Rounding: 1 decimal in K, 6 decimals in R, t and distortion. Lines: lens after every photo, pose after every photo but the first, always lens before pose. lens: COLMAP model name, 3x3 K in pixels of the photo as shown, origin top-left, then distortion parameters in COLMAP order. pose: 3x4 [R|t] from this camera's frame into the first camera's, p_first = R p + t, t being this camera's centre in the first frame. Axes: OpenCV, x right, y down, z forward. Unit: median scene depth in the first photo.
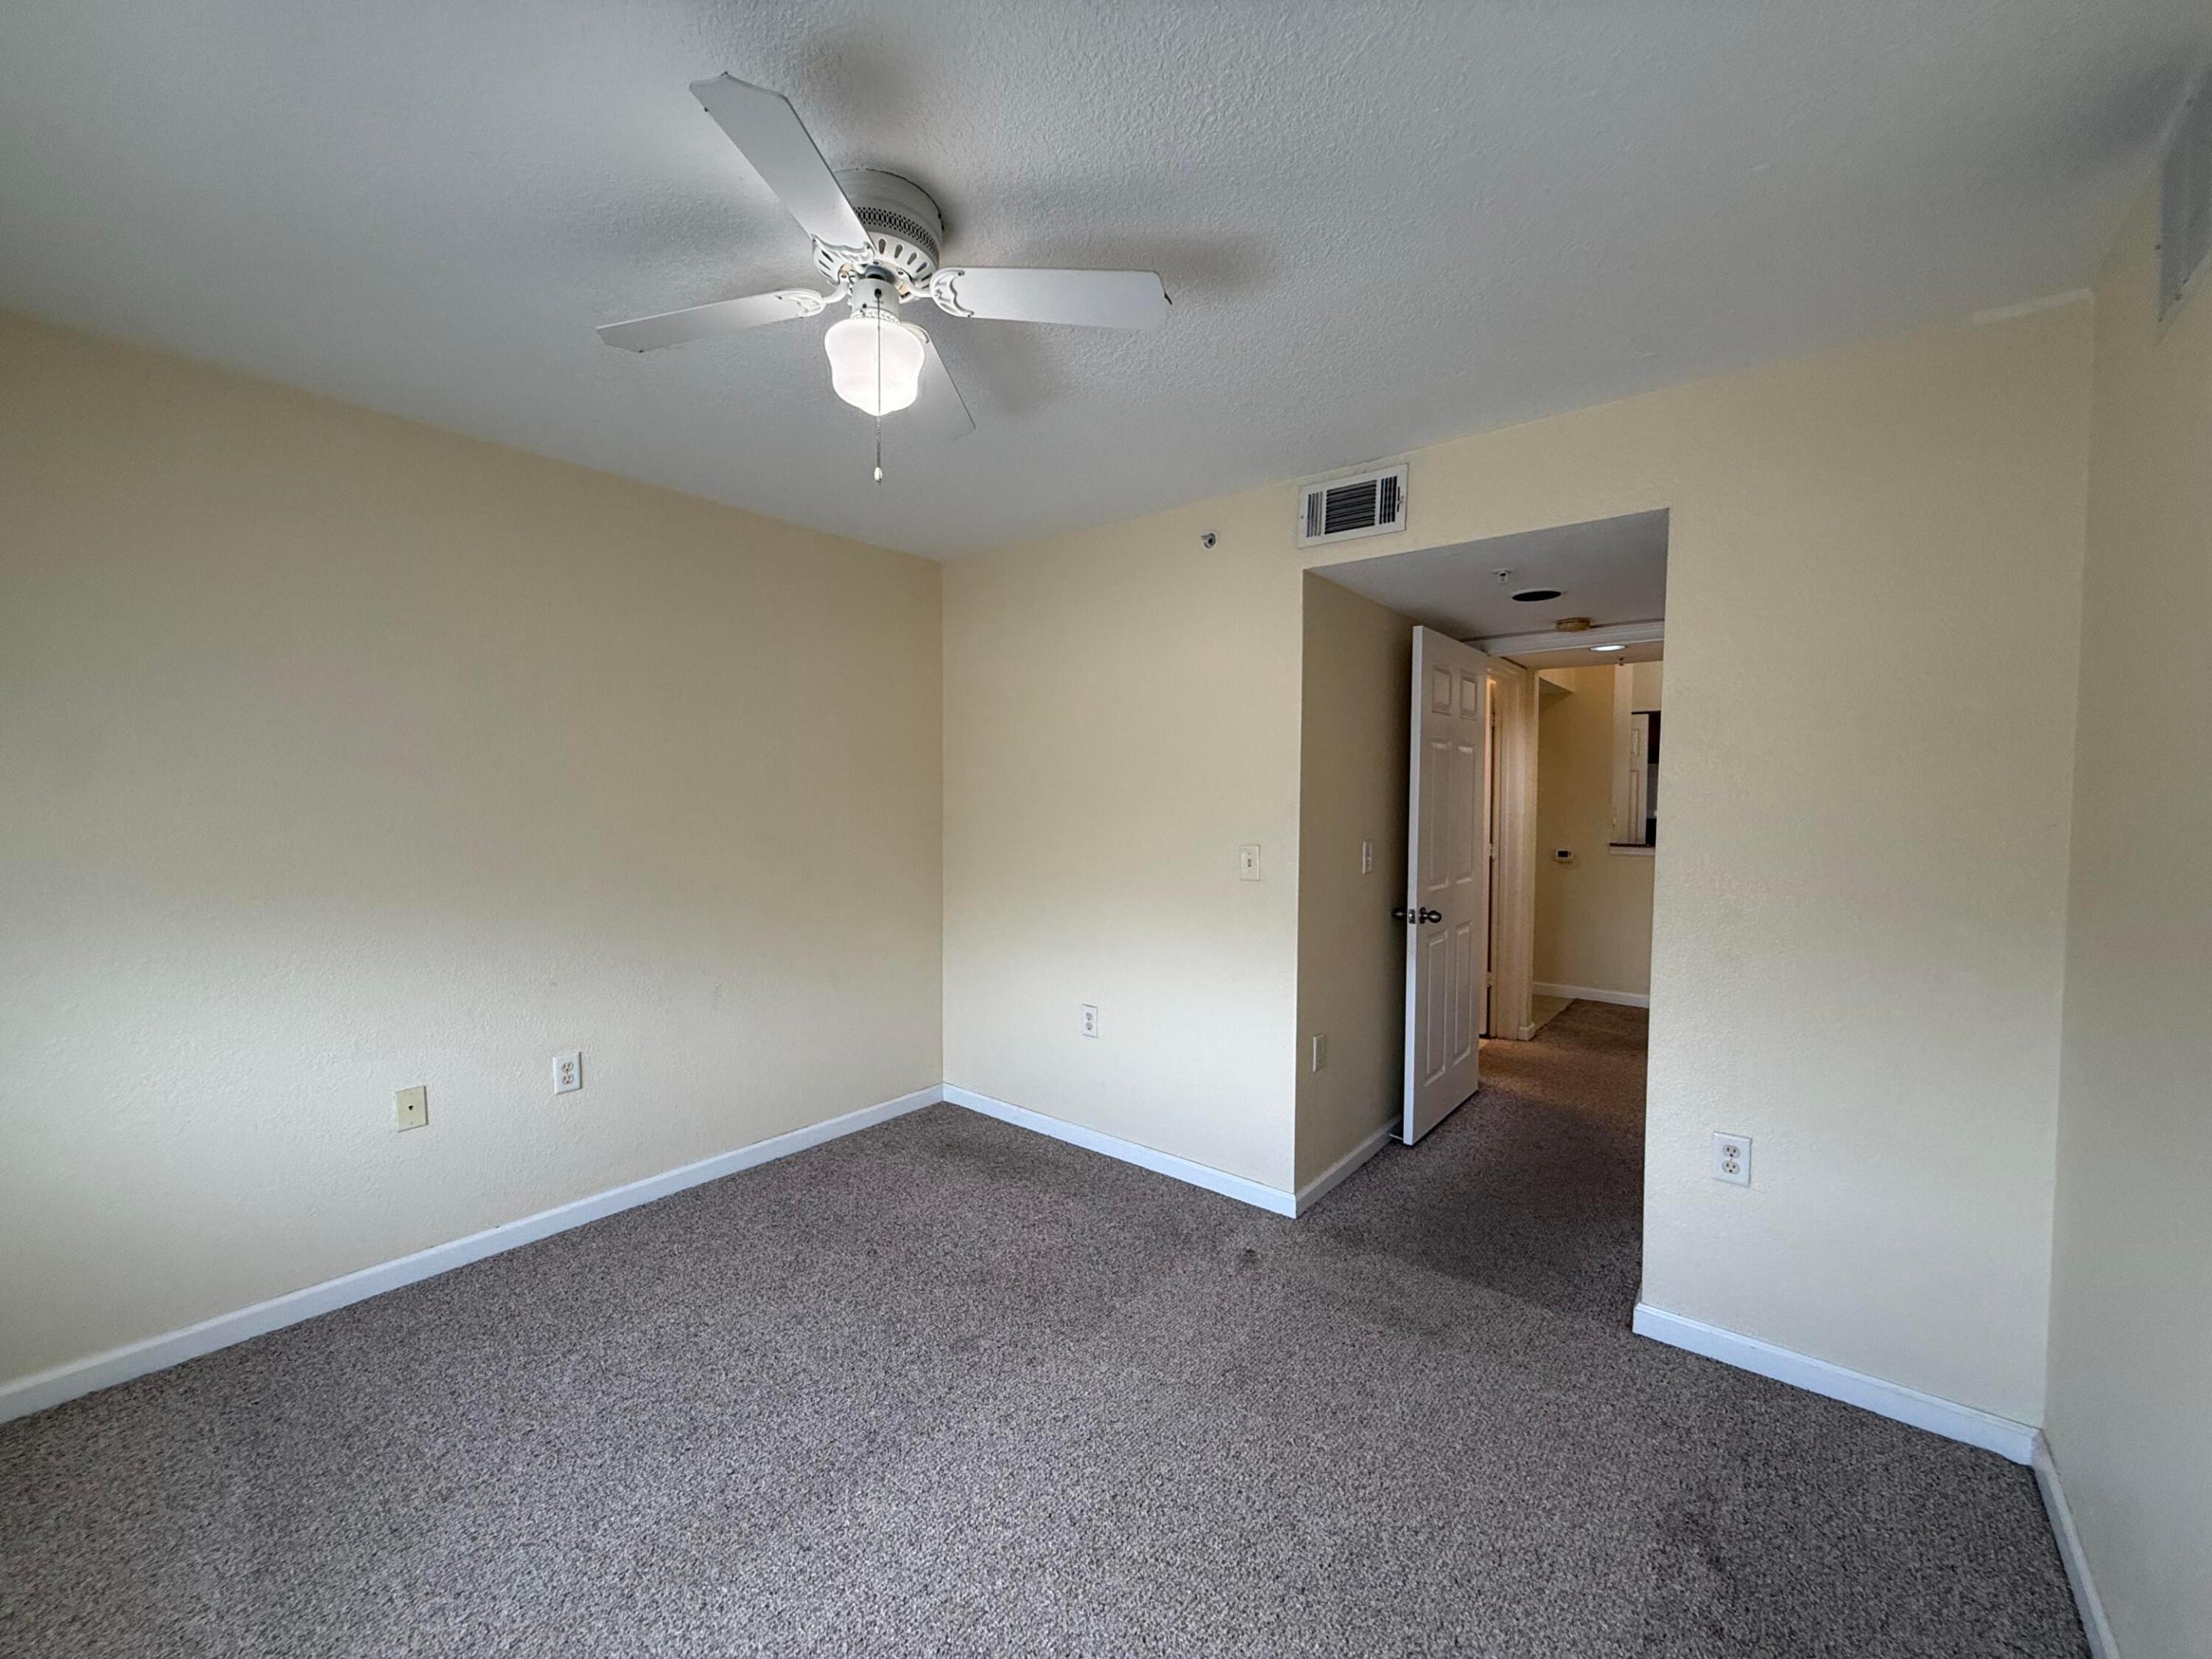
lens RADIAL K [[877.6, 0, 1101.5], [0, 877.6, 824.4], [0, 0, 1]] dist [-0.002568, 0.000038]
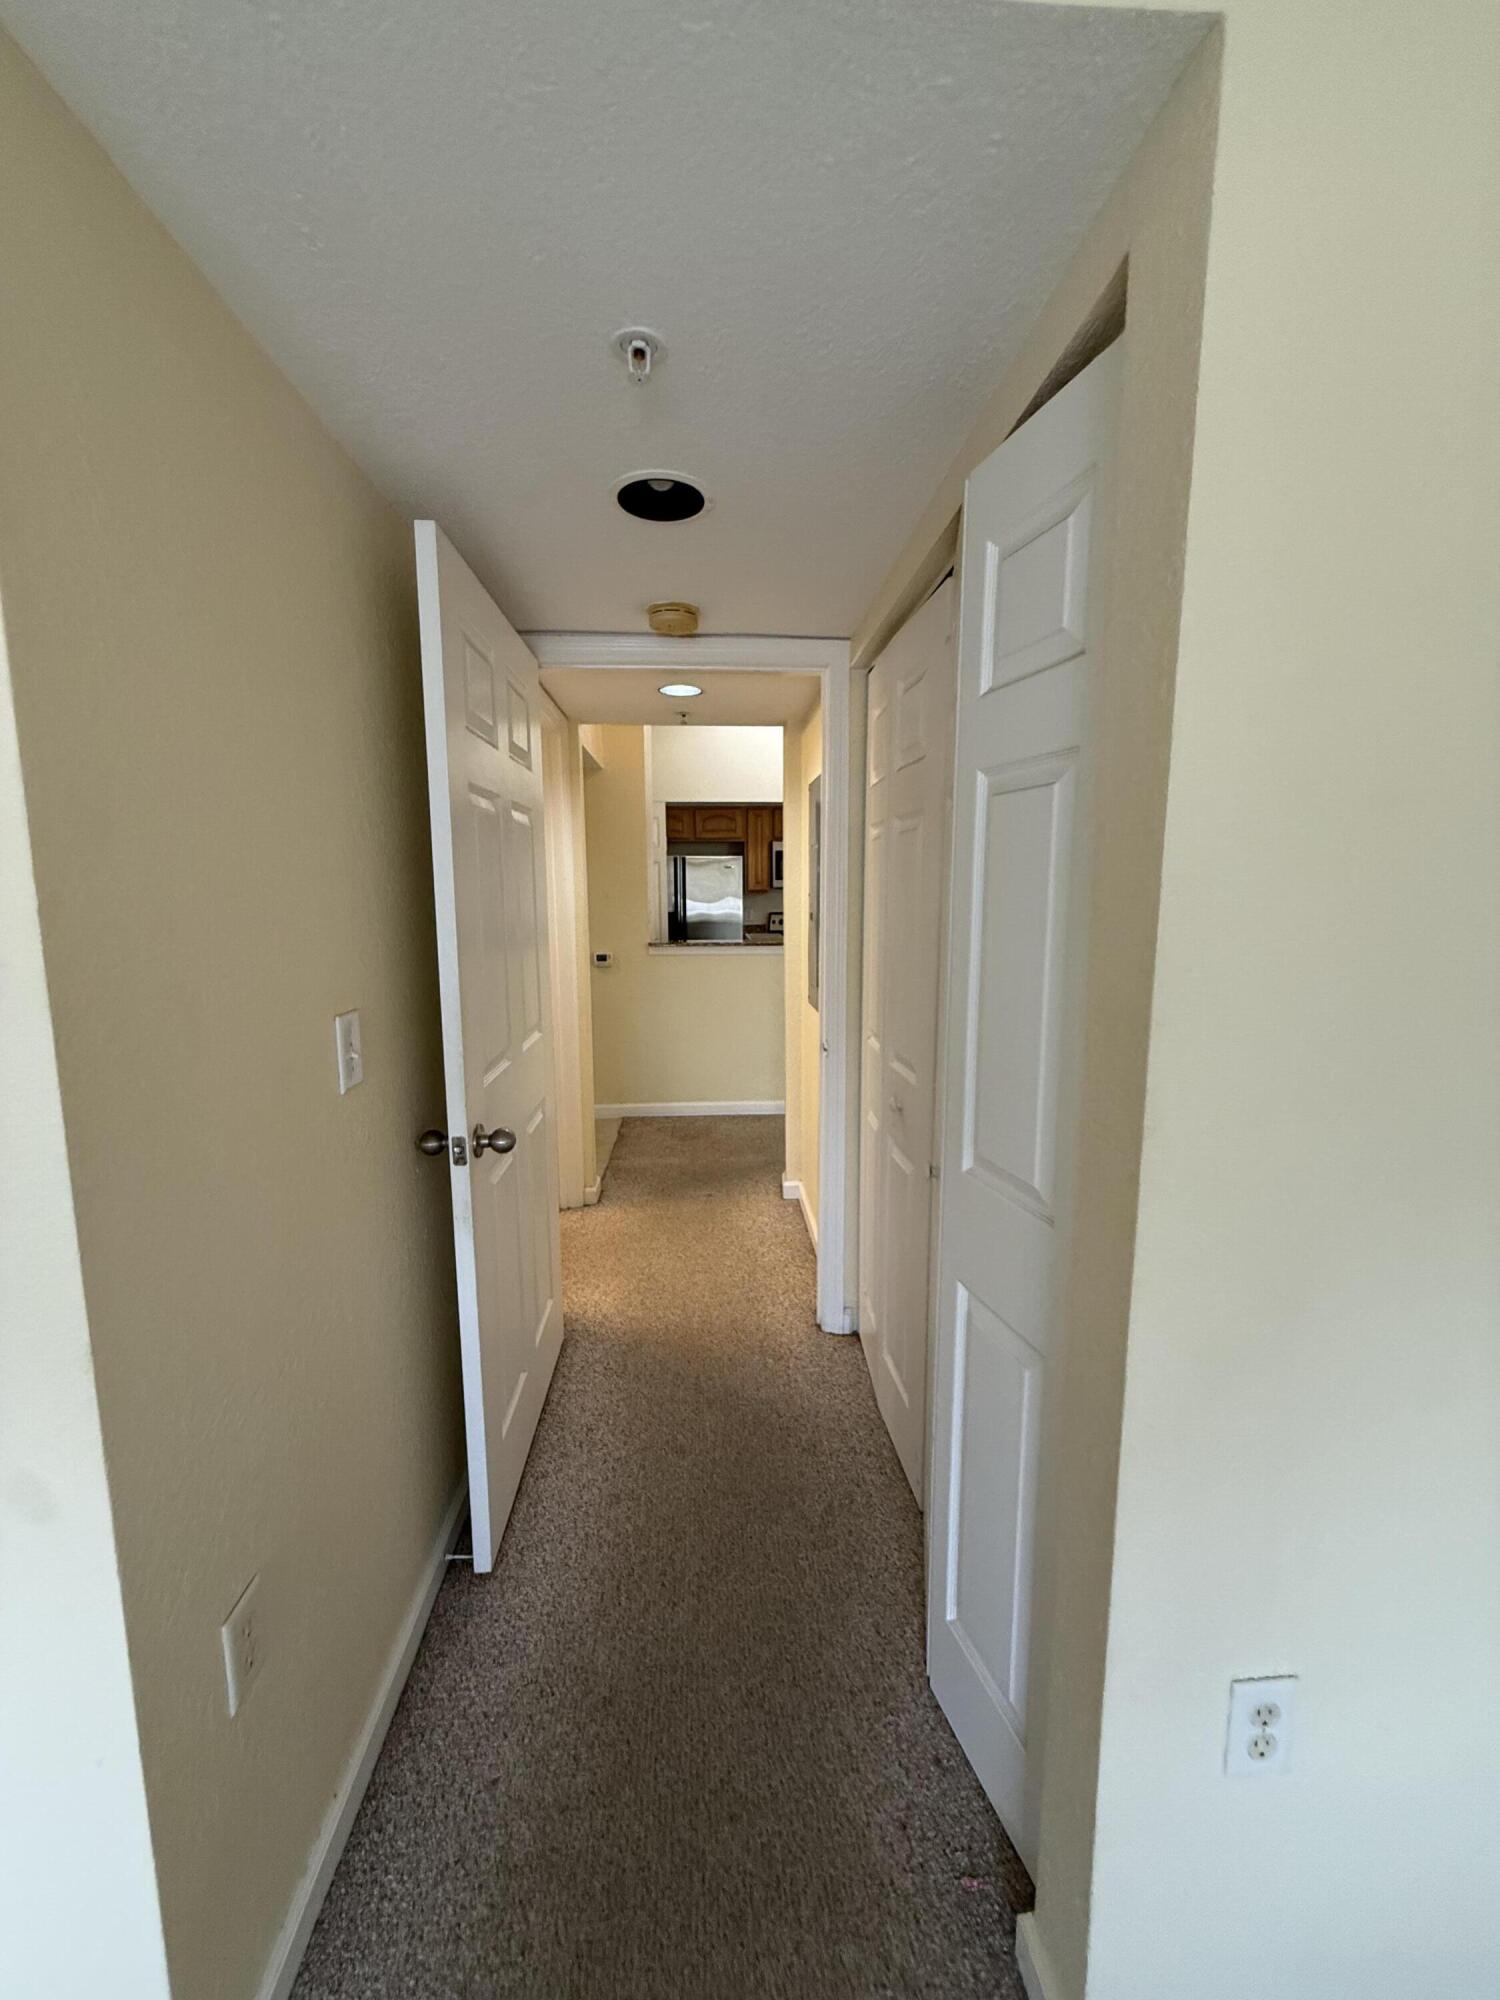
lens RADIAL K [[793.5, 0, 746.1], [0, 793.5, 996.1], [0, 0, 1]] dist [-0.002568, 0.000038]
pose [[0.740151, -0.102689, 0.664554, 0.184363], [0.034255, 0.992746, 0.115251, -0.026347], [-0.671568, -0.062539, 0.738299, 0.561631]]
